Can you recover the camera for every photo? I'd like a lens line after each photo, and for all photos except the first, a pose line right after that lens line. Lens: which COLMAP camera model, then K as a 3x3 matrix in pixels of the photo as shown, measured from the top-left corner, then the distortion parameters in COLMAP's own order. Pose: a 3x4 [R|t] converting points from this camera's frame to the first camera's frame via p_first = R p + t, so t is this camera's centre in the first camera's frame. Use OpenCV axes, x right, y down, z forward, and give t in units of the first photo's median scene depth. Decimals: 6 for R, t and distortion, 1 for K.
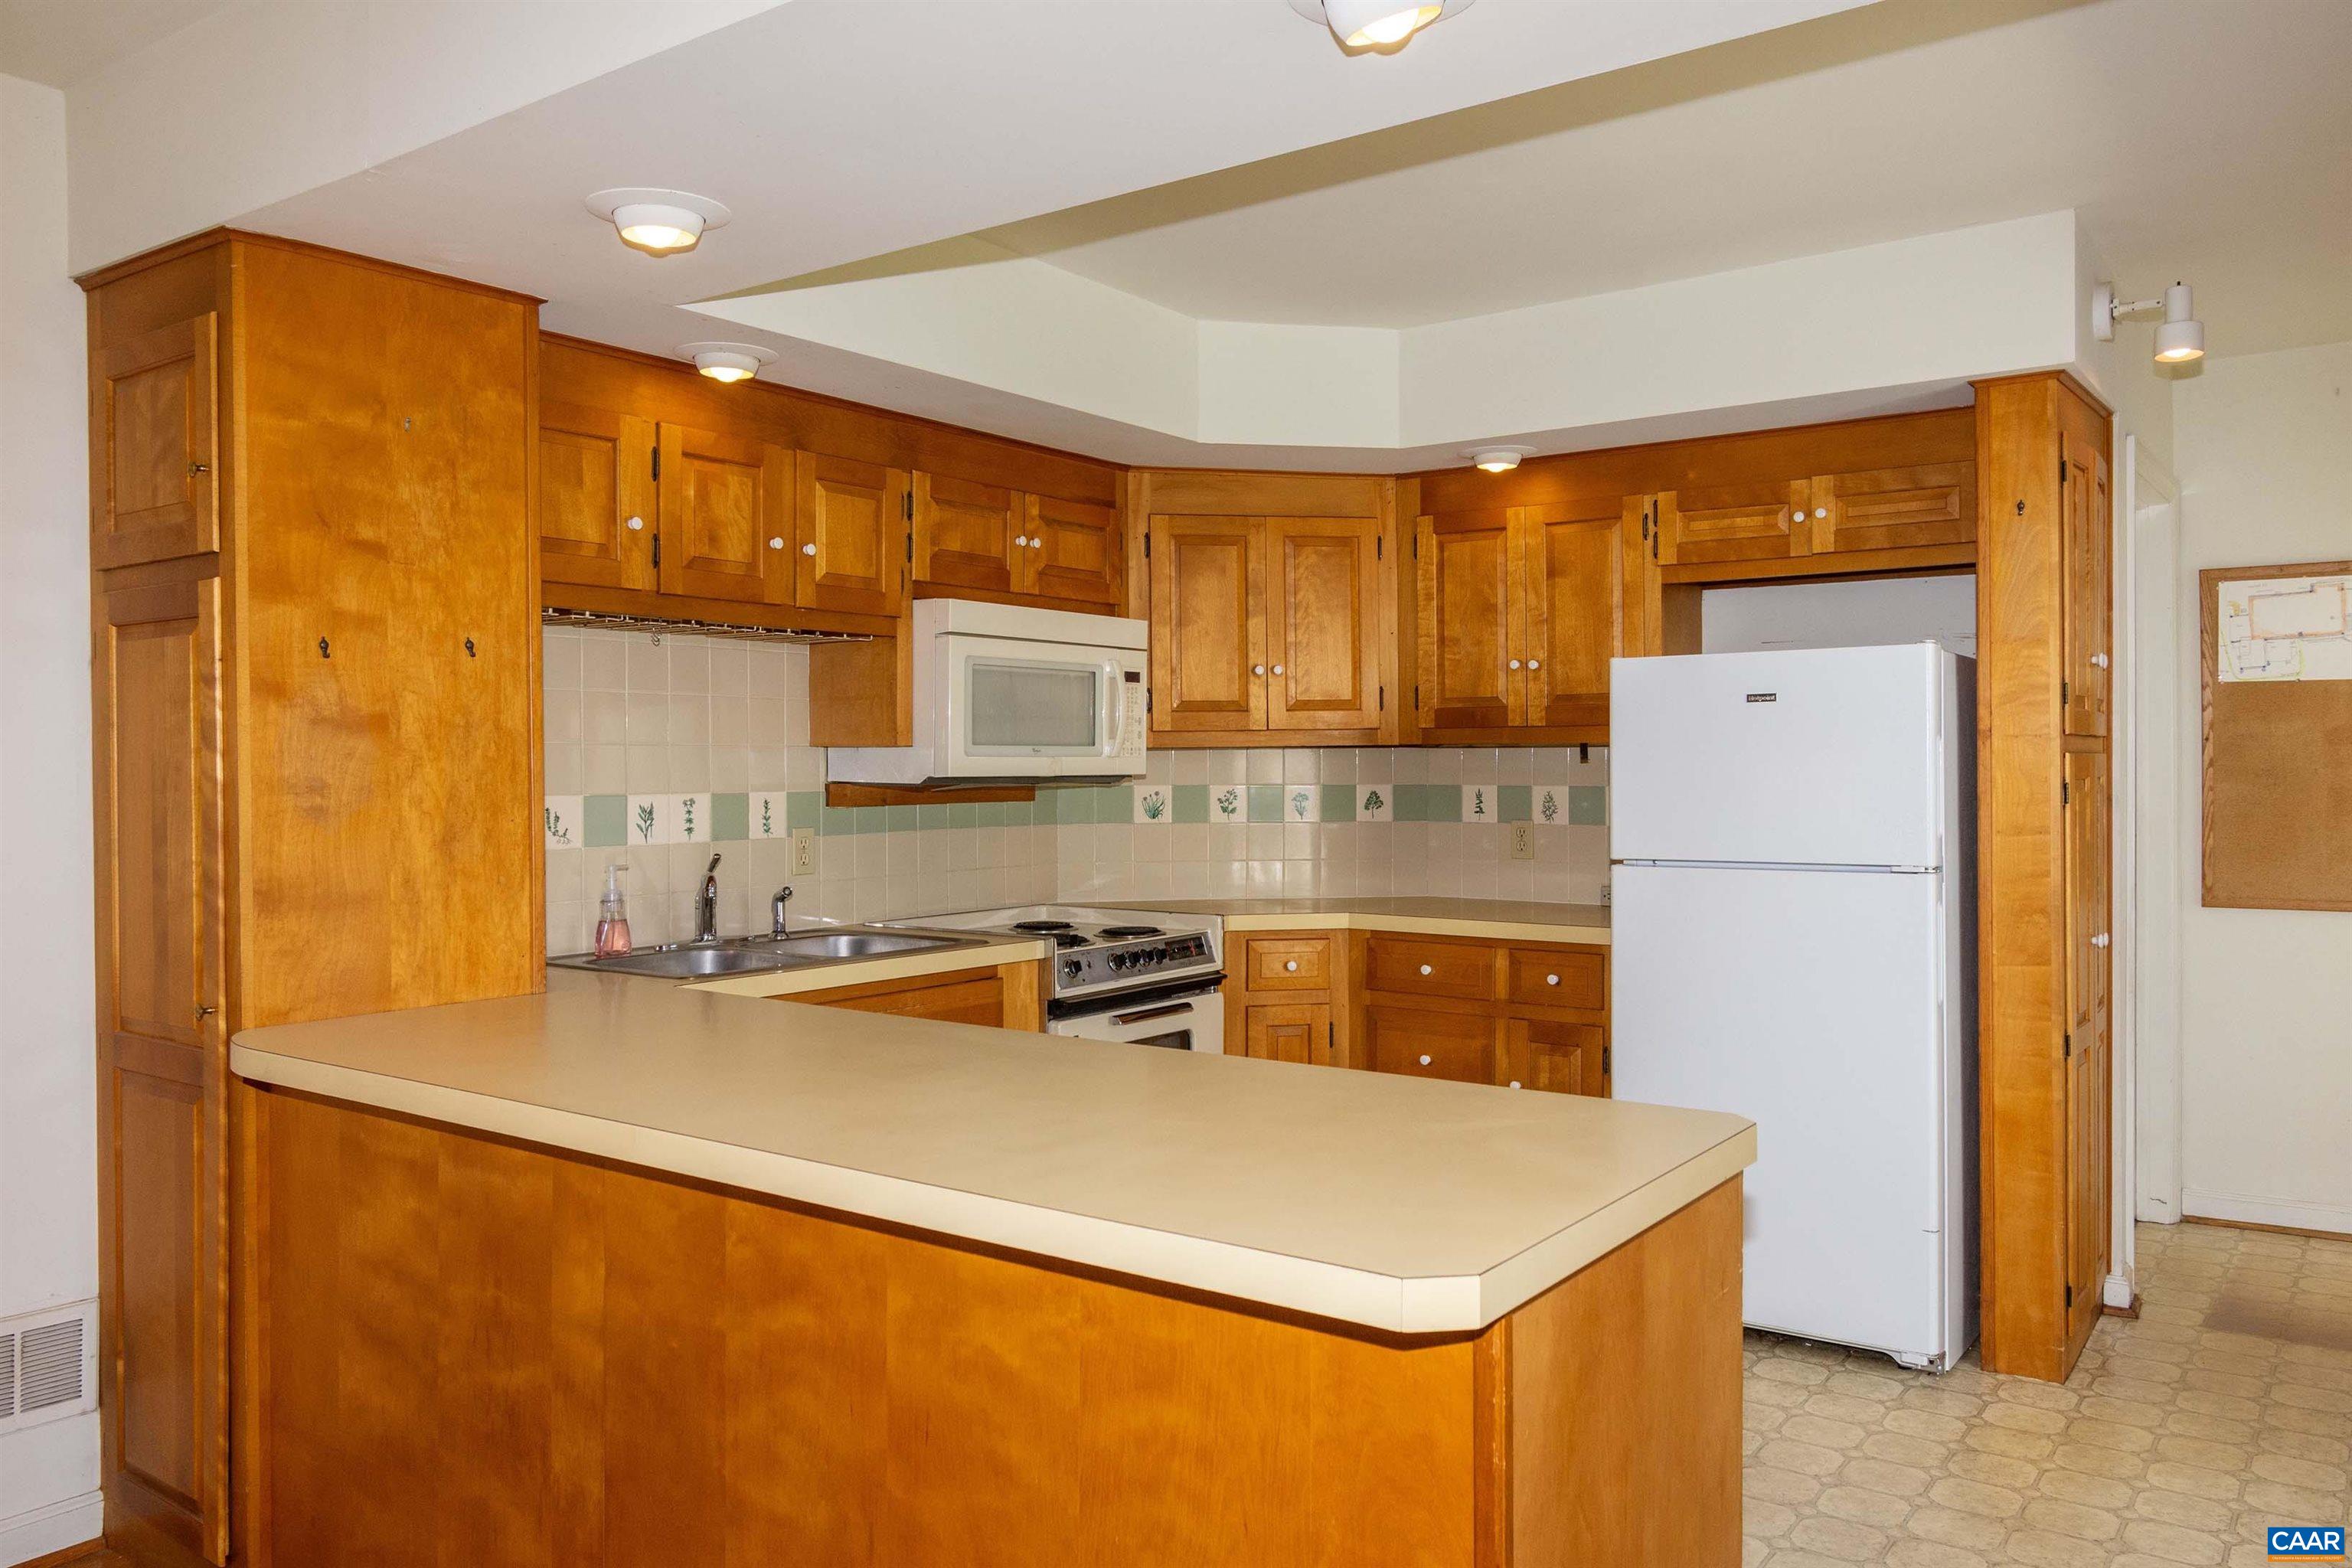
lens RADIAL K [[1713.5, 0, 1187.0], [0, 1713.5, 768.8], [0, 0, 1]] dist [-0.000190, 0.002294]
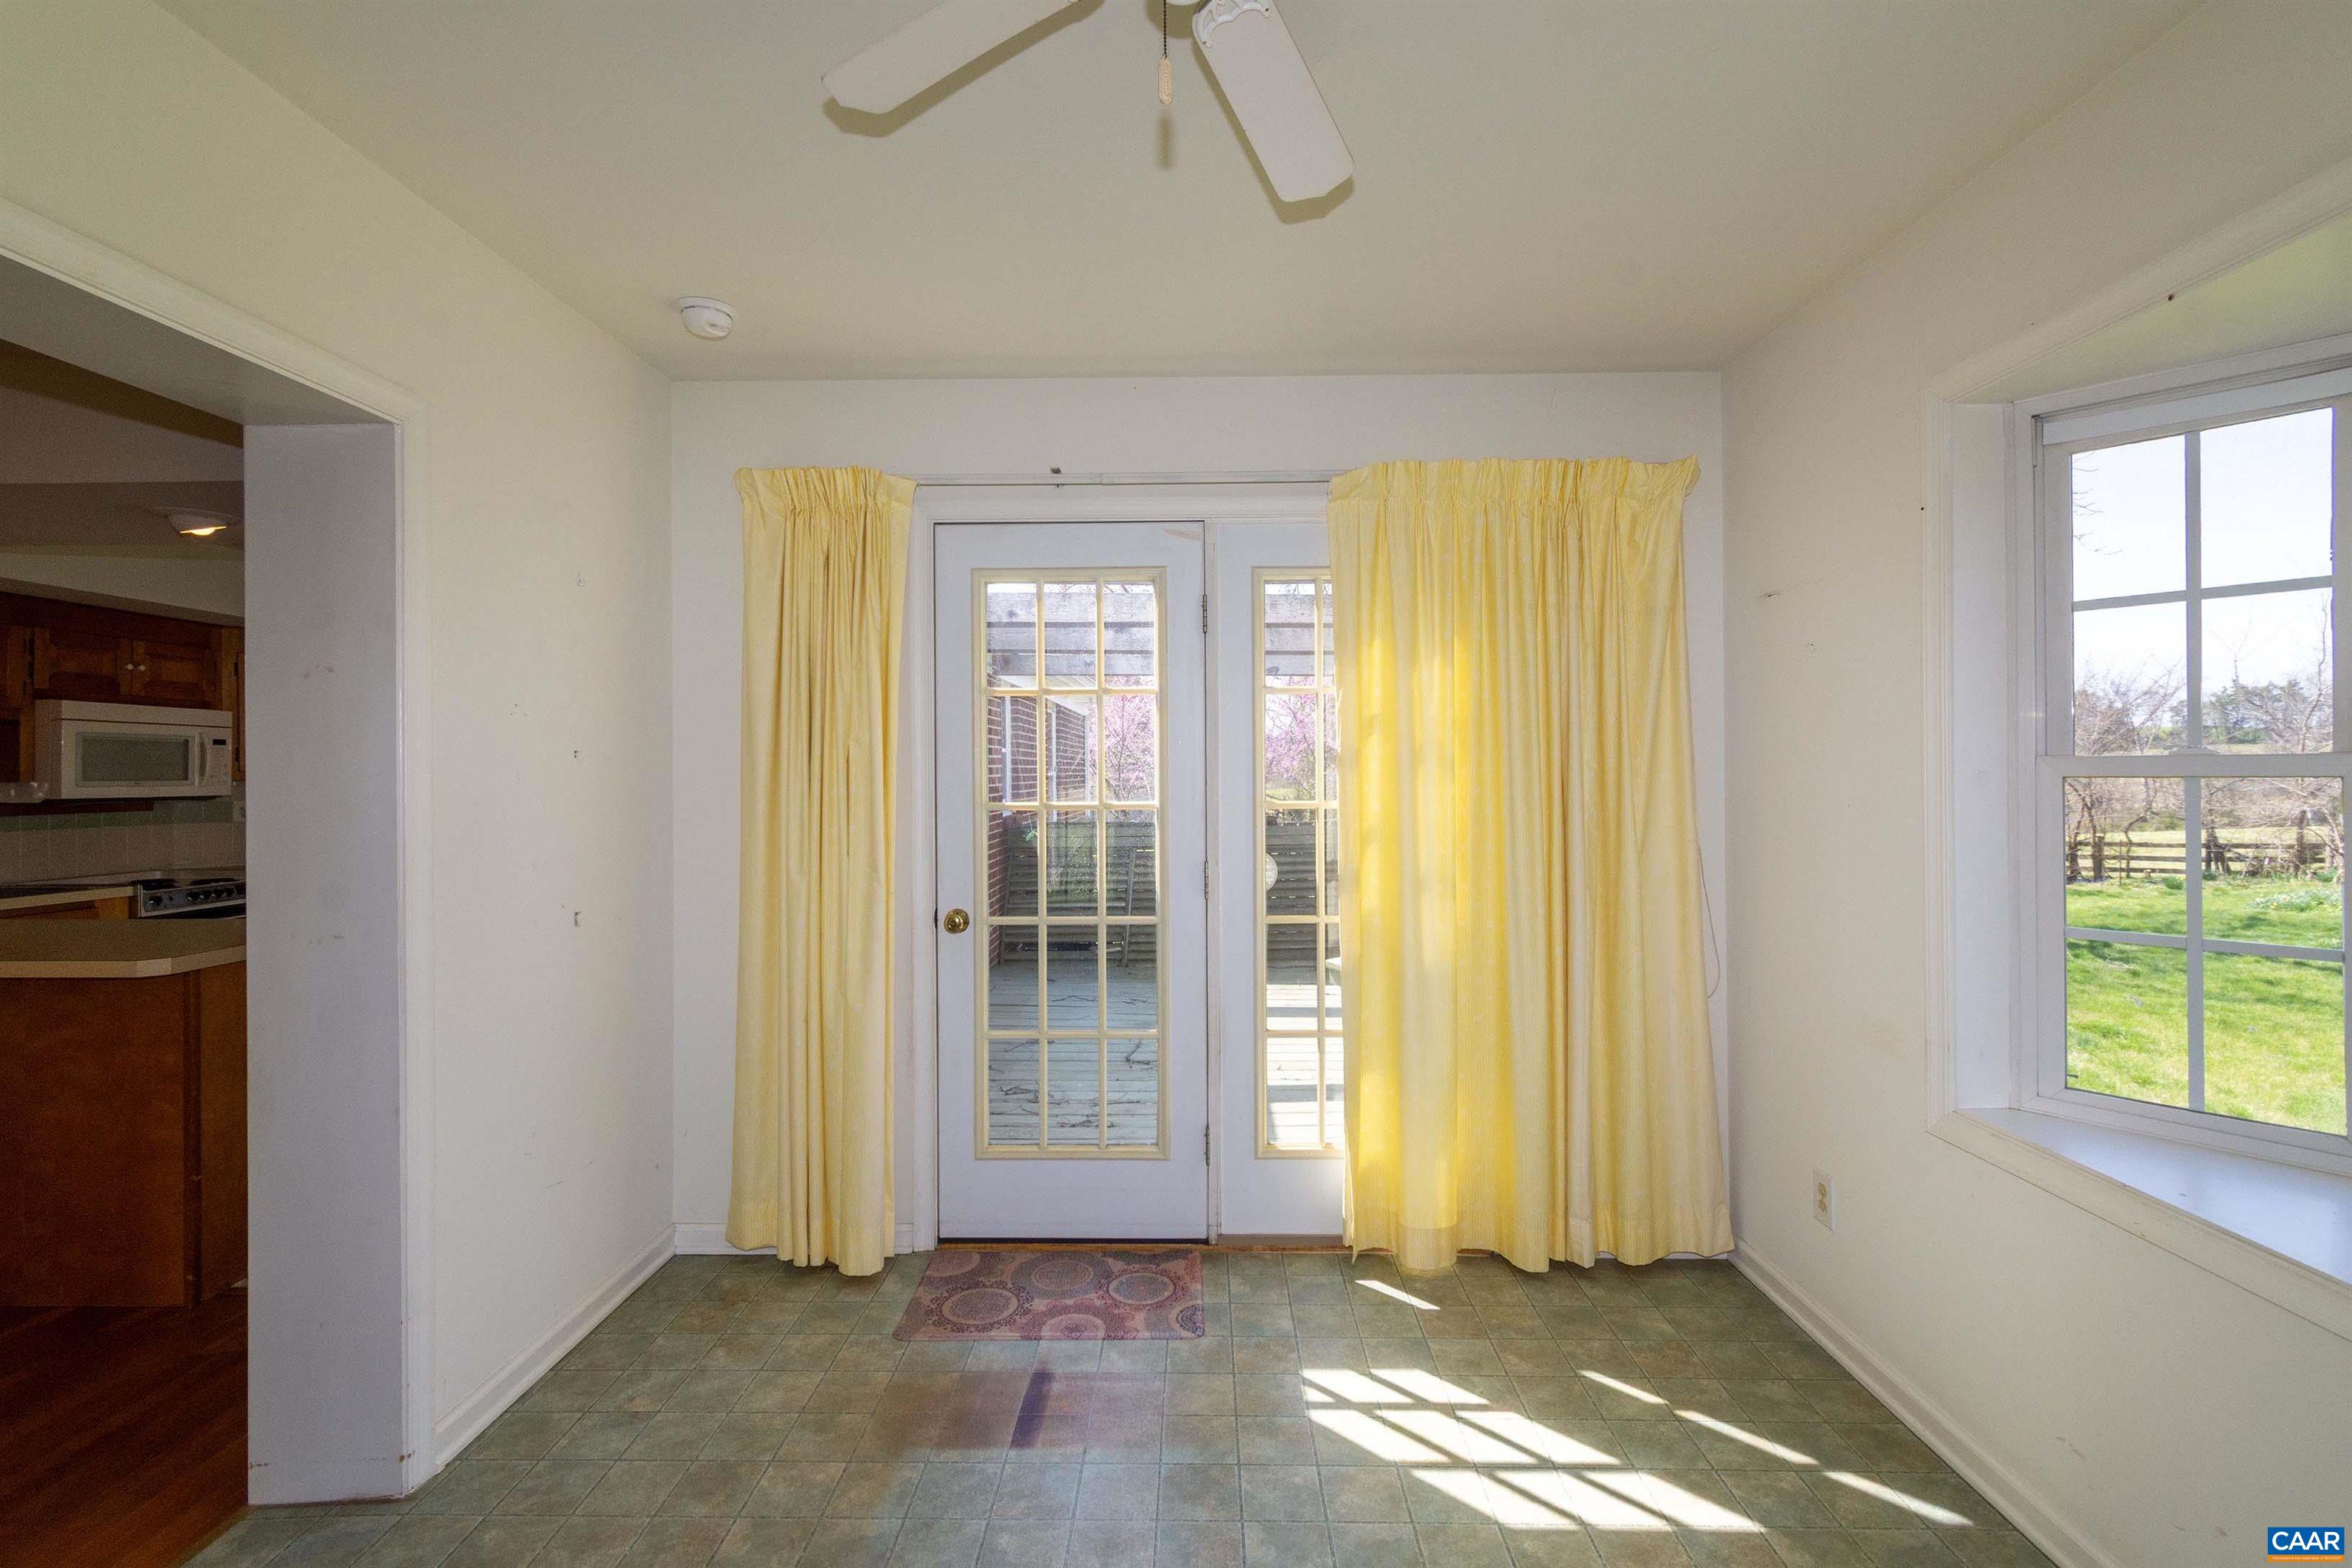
lens RADIAL K [[1038.7, 0, 1172.0], [0, 1038.7, 773.6], [0, 0, 1]] dist [0.002441, -0.001623]
pose [[0.827630, 0.001321, 0.561272, 0.249637], [0.003488, 0.999966, -0.007497, -0.010997], [-0.561263, 0.008163, 0.827597, -0.654529]]
